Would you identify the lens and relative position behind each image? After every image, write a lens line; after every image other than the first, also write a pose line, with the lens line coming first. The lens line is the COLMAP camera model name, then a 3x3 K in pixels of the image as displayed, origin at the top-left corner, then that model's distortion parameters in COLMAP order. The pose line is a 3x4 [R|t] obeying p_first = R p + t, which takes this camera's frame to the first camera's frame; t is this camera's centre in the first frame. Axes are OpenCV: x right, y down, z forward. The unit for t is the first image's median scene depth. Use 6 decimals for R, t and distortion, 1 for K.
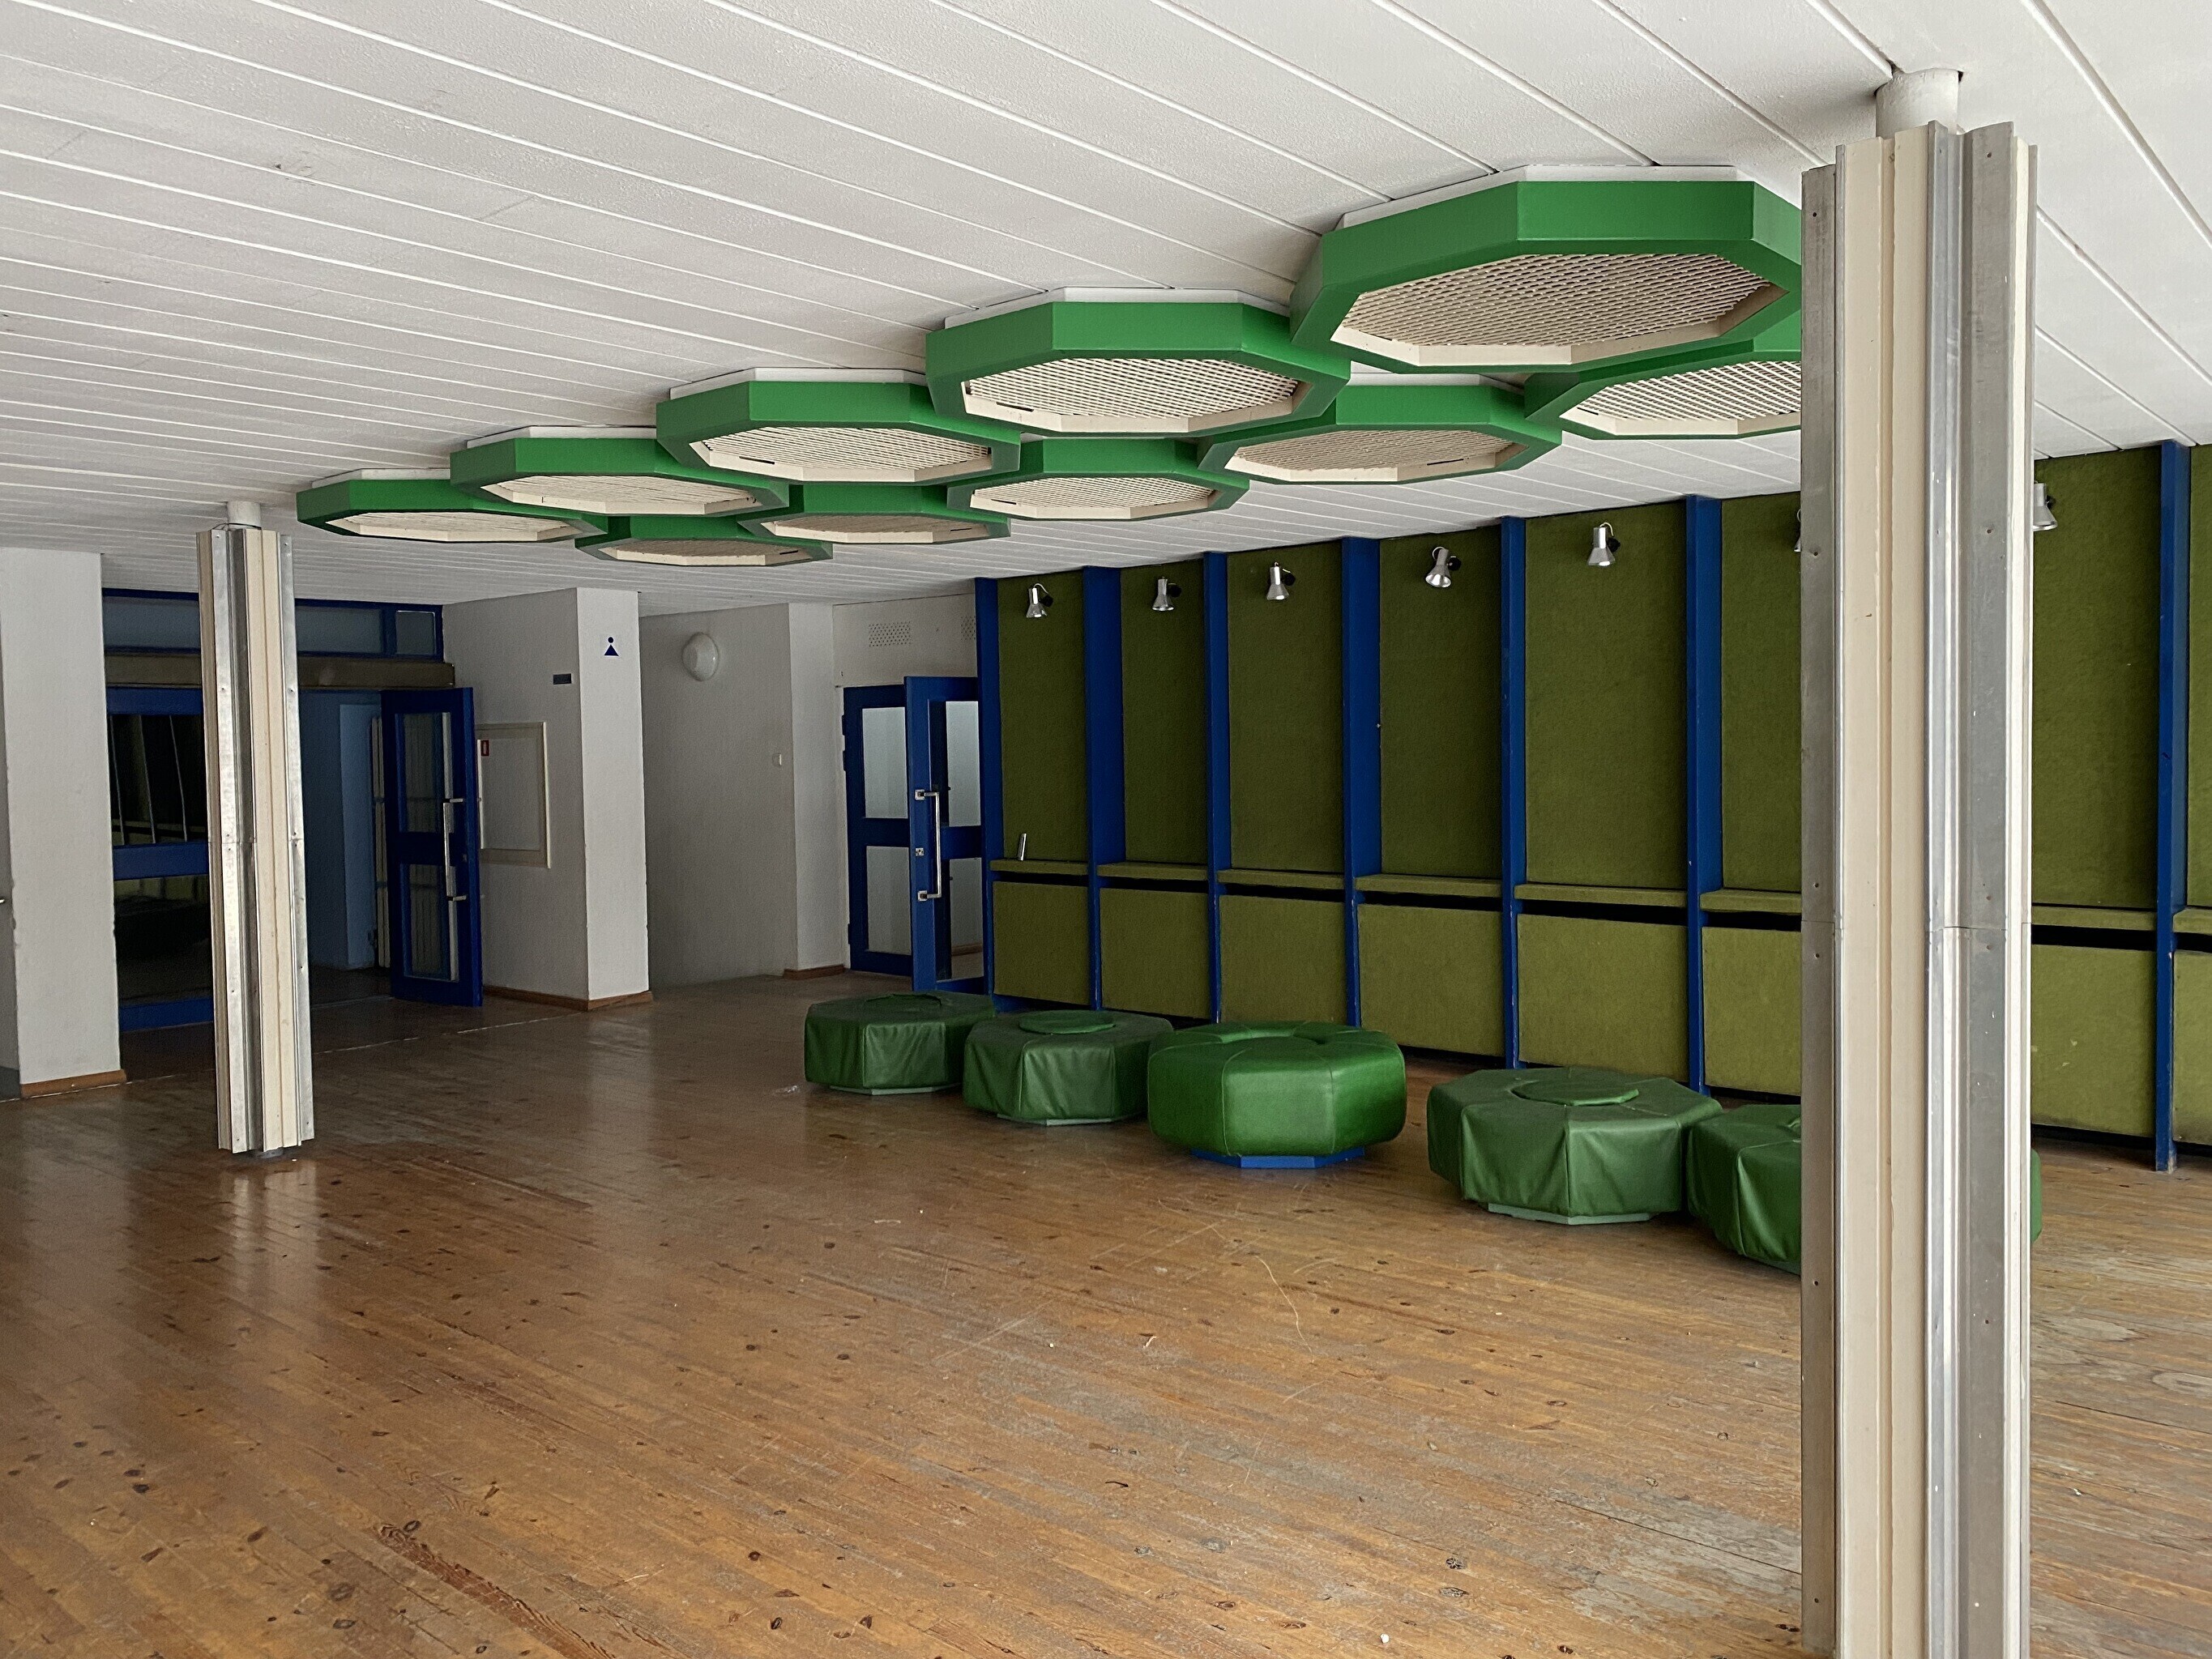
lens RADIAL K [[1651.2, 0, 1113.0], [0, 1651.2, 817.9], [0, 0, 1]] dist [0.006397, -0.013153]
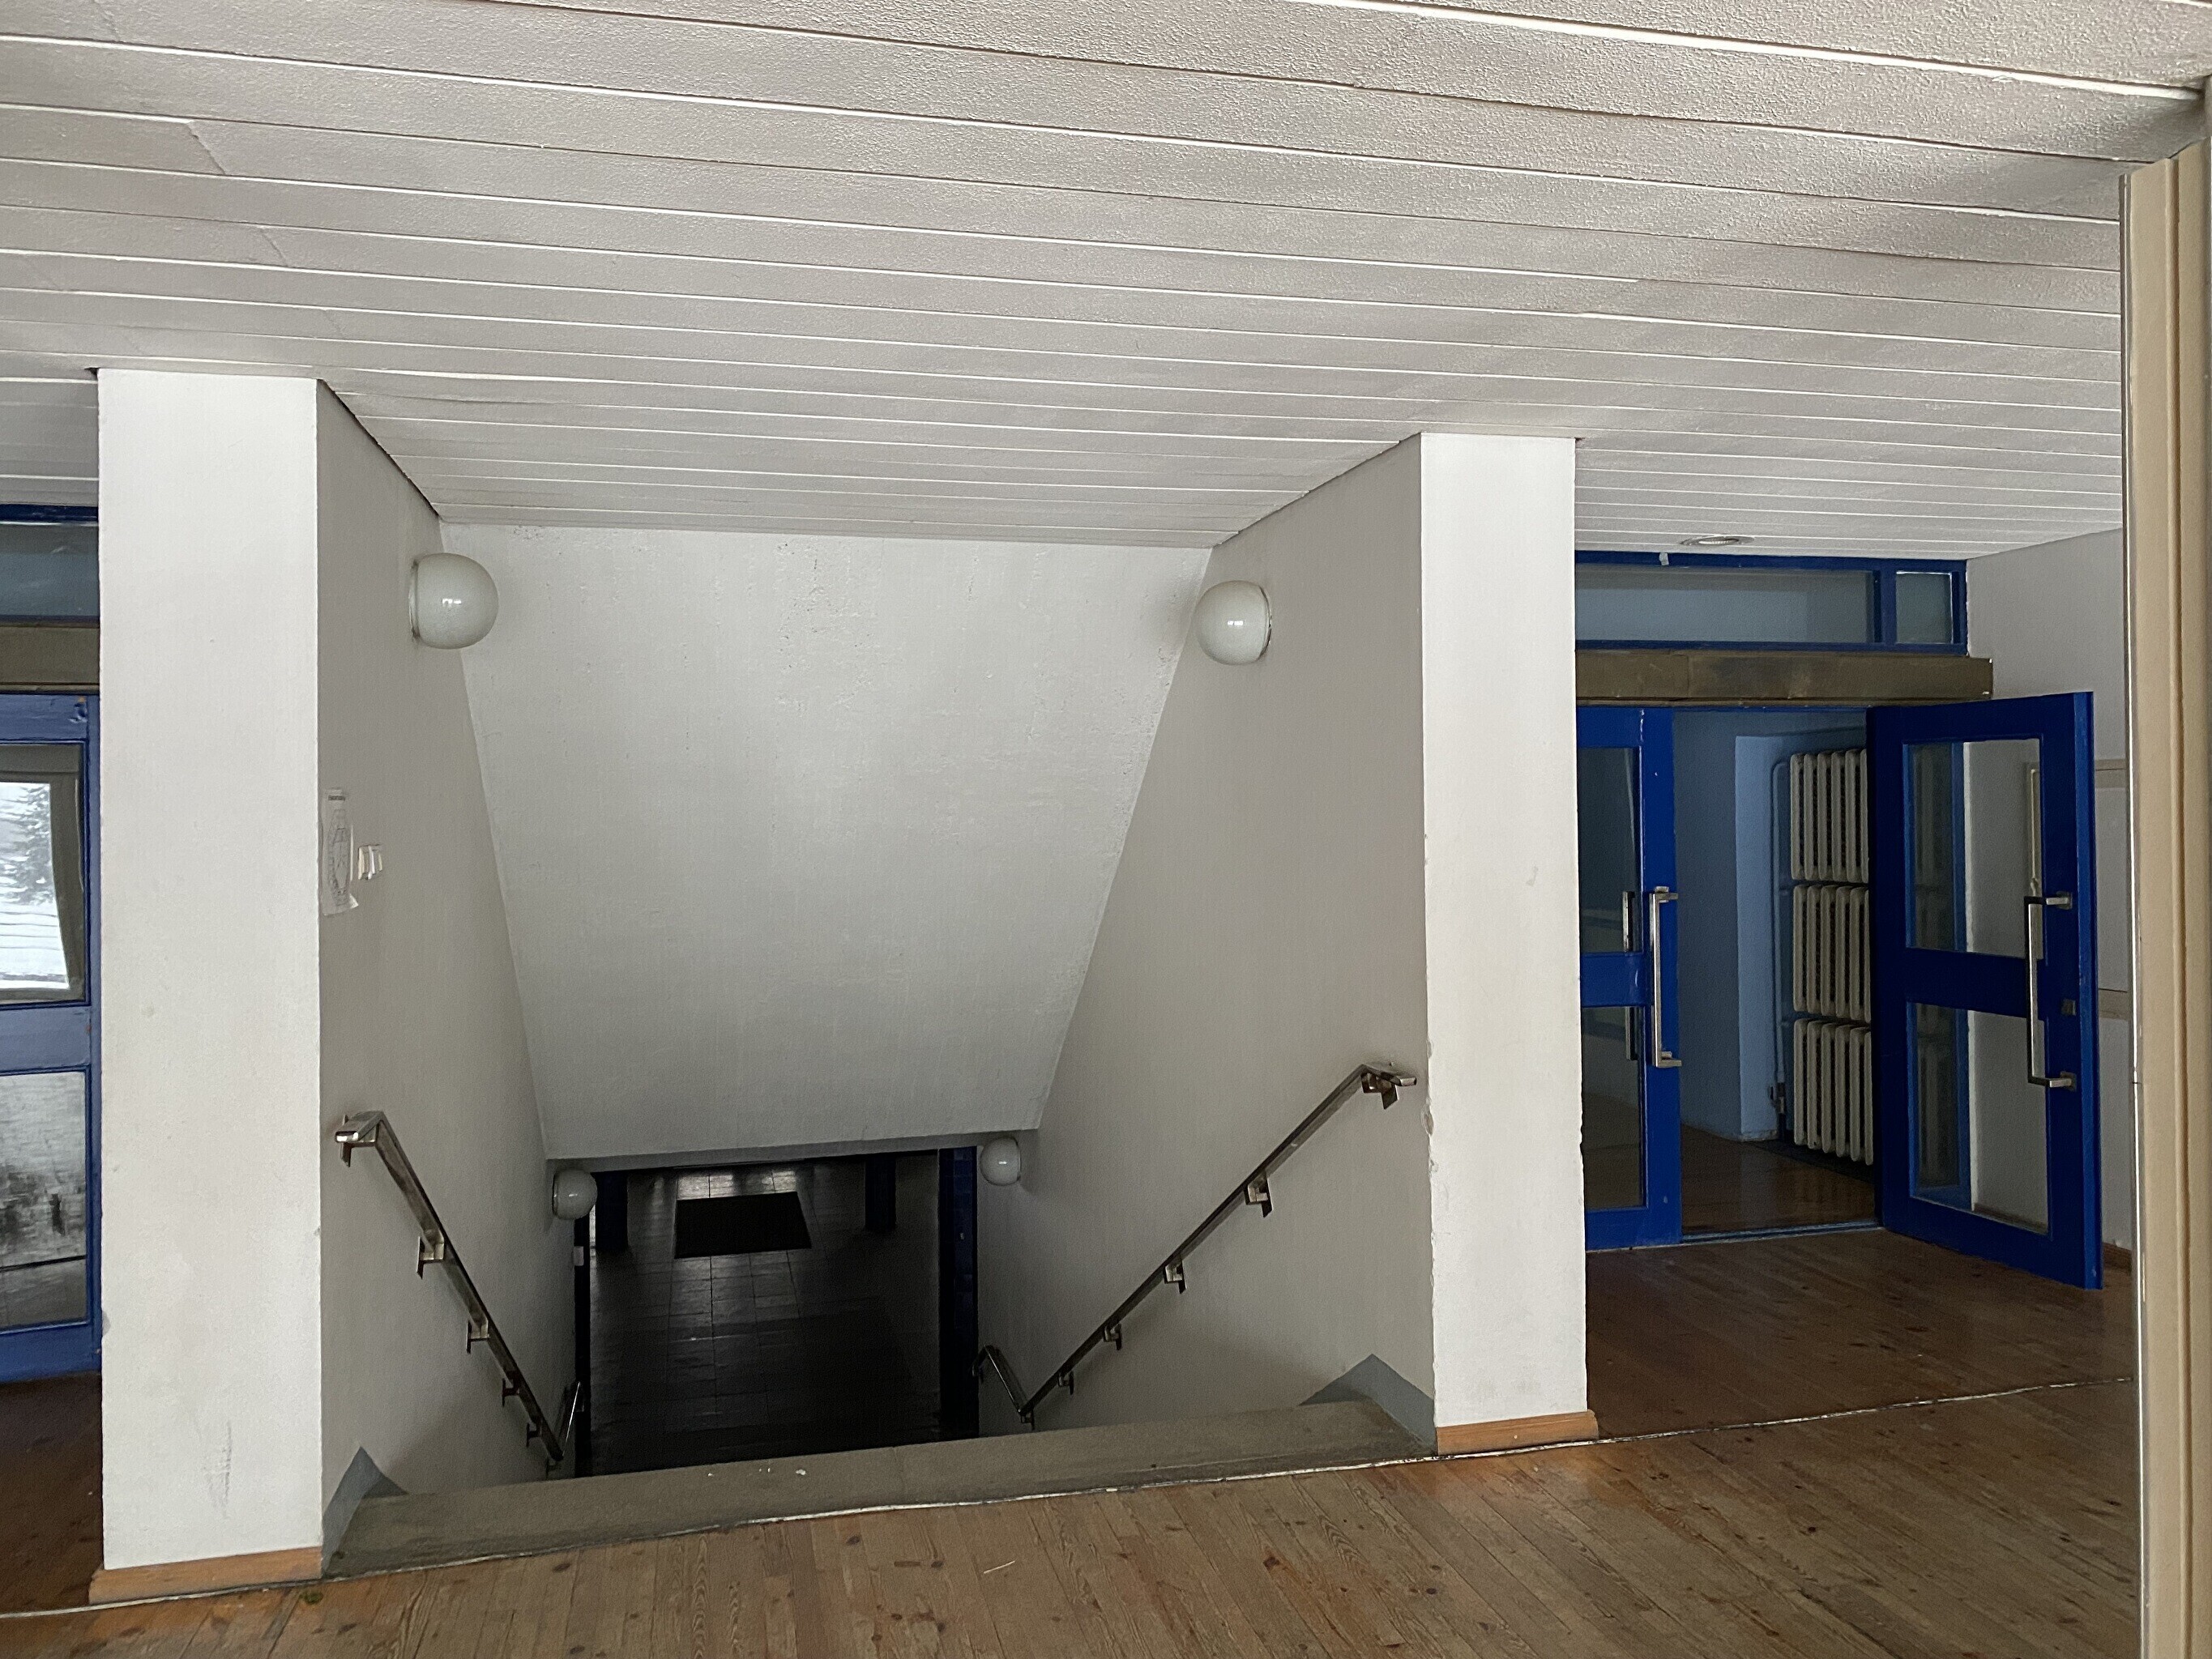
lens RADIAL K [[1651.2, 0, 1113.0], [0, 1651.2, 817.9], [0, 0, 1]] dist [0.006397, -0.013153]
pose [[0.808334, 0.010744, -0.588626, -0.414868], [-0.029598, 0.999311, -0.022406, -0.020506], [0.587979, 0.035534, 0.808095, 0.478435]]
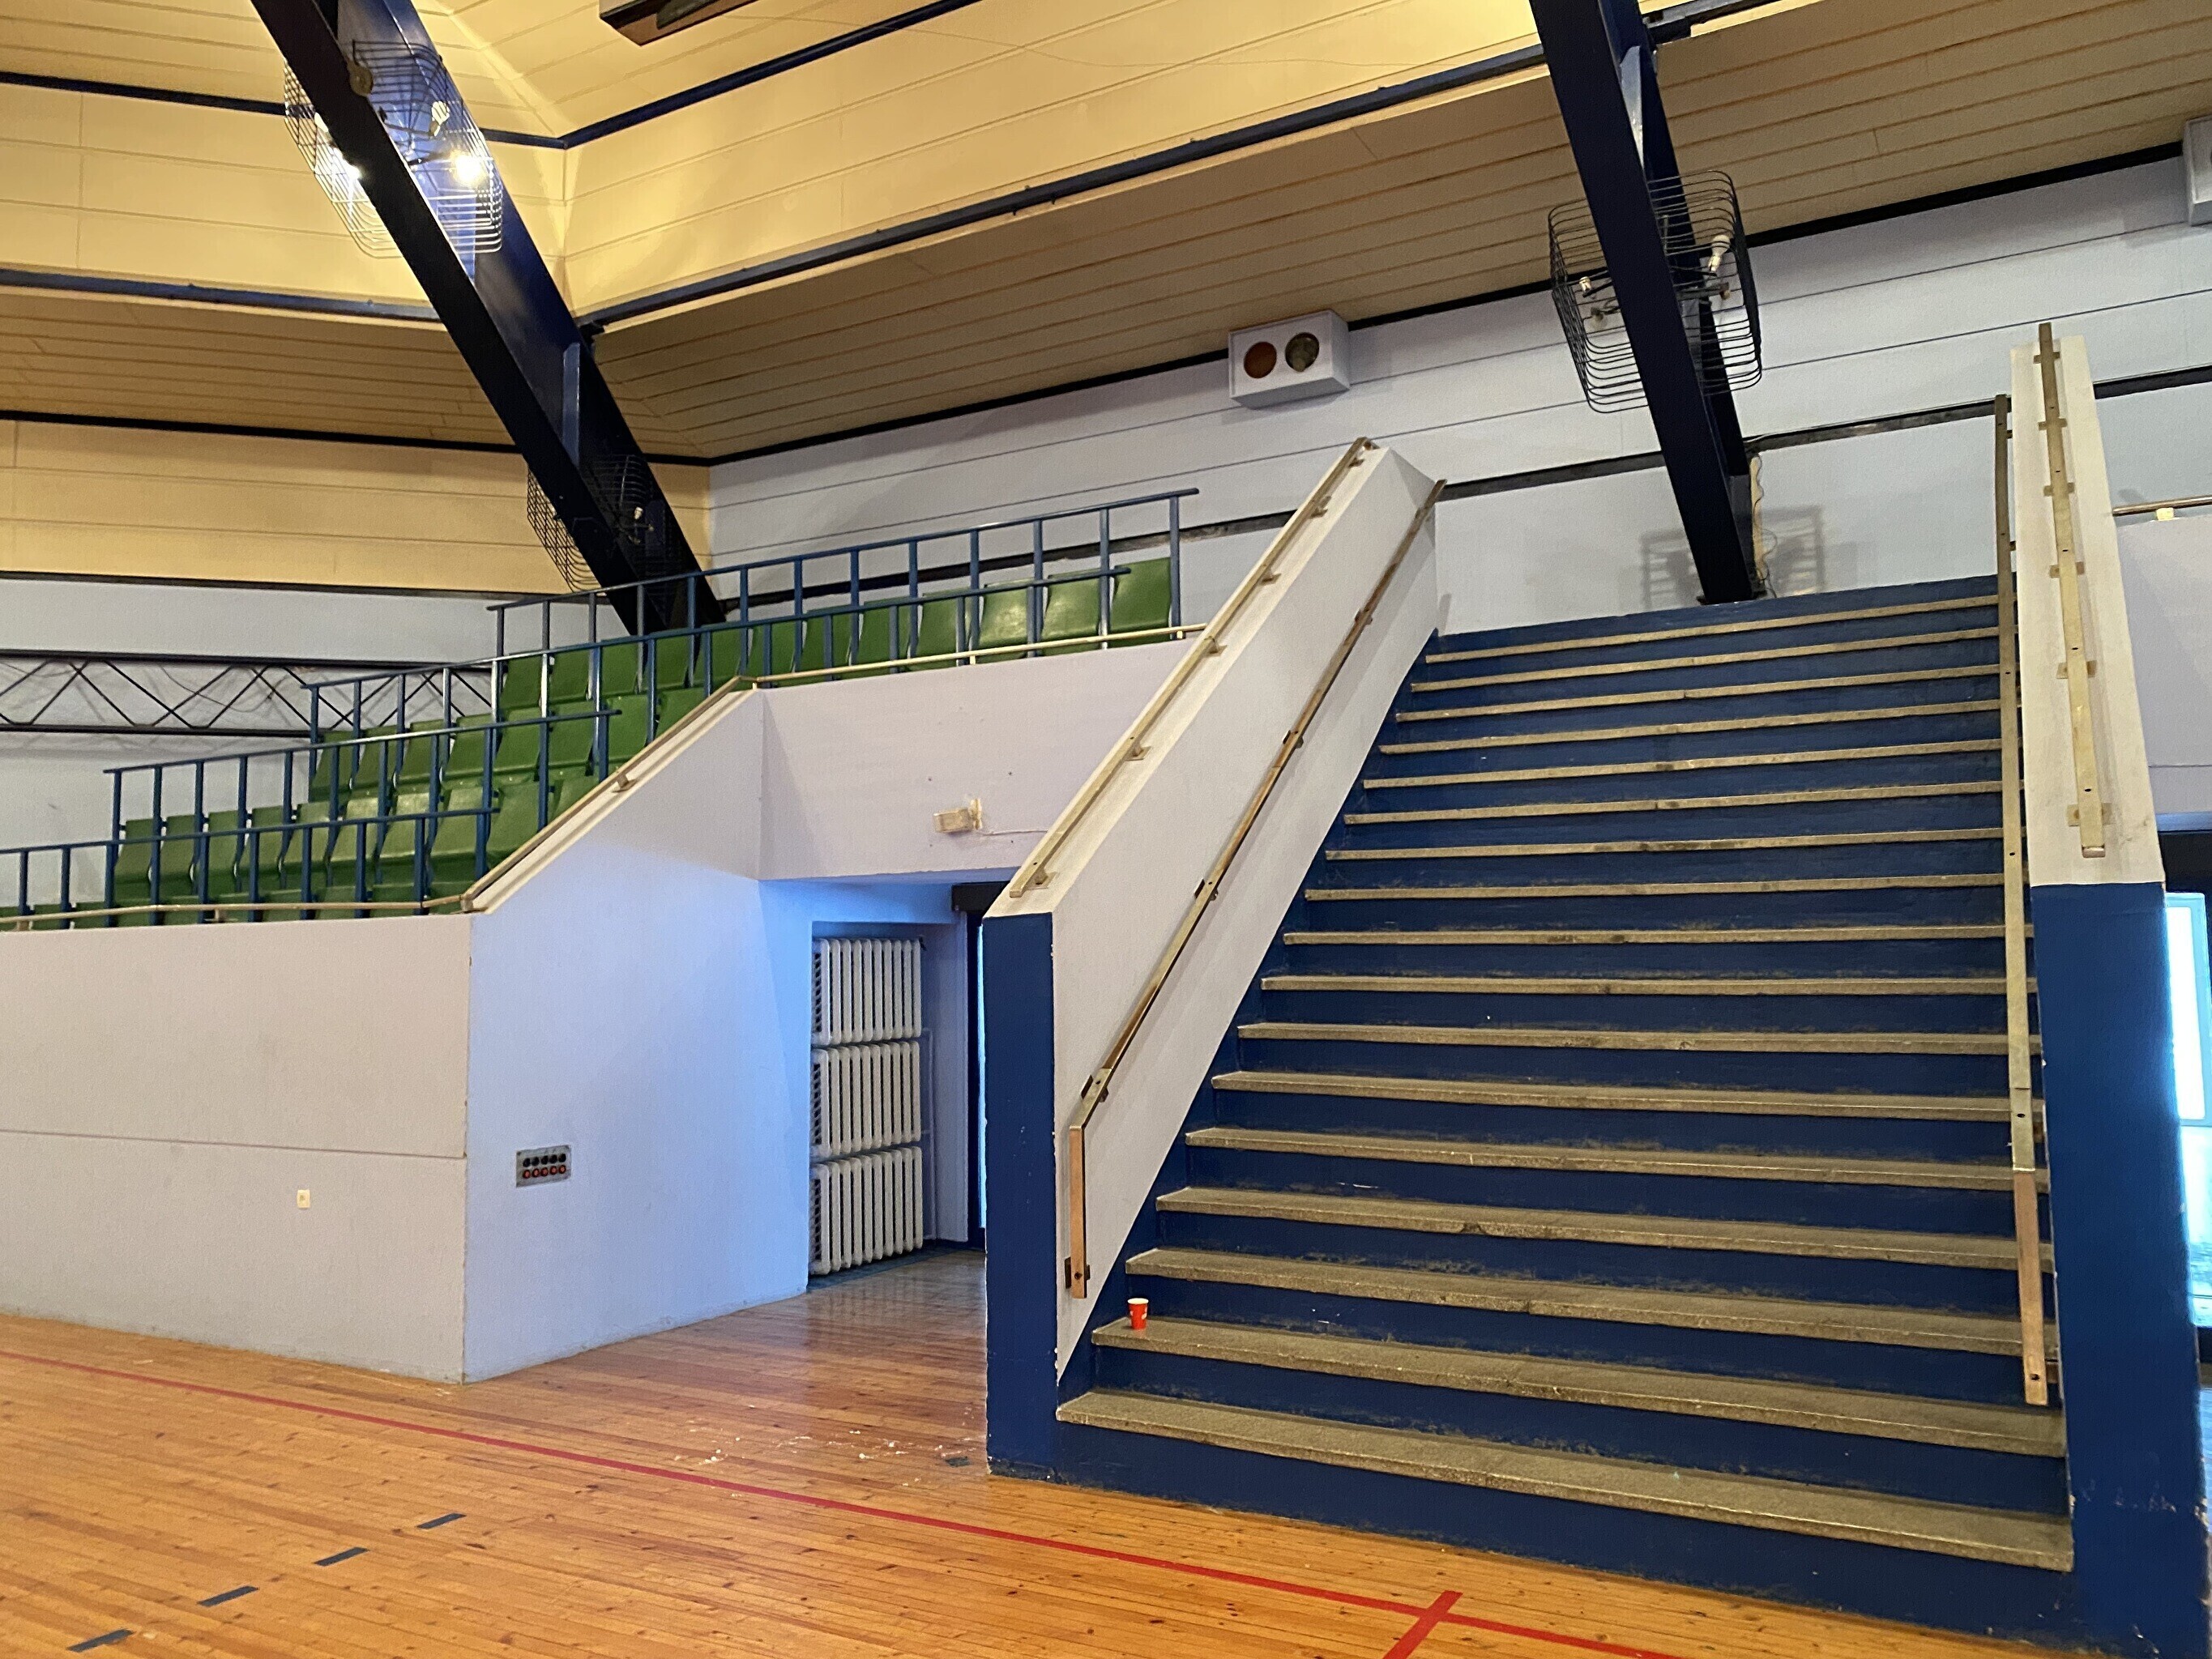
lens RADIAL K [[1651.2, 0, 1113.0], [0, 1651.2, 817.9], [0, 0, 1]] dist [0.006397, -0.013153]
pose [[-0.194580, 0.104943, 0.975257, -1.538795], [0.059861, 0.993678, -0.094982, -0.046855], [-0.979058, 0.039898, -0.199632, 1.305864]]
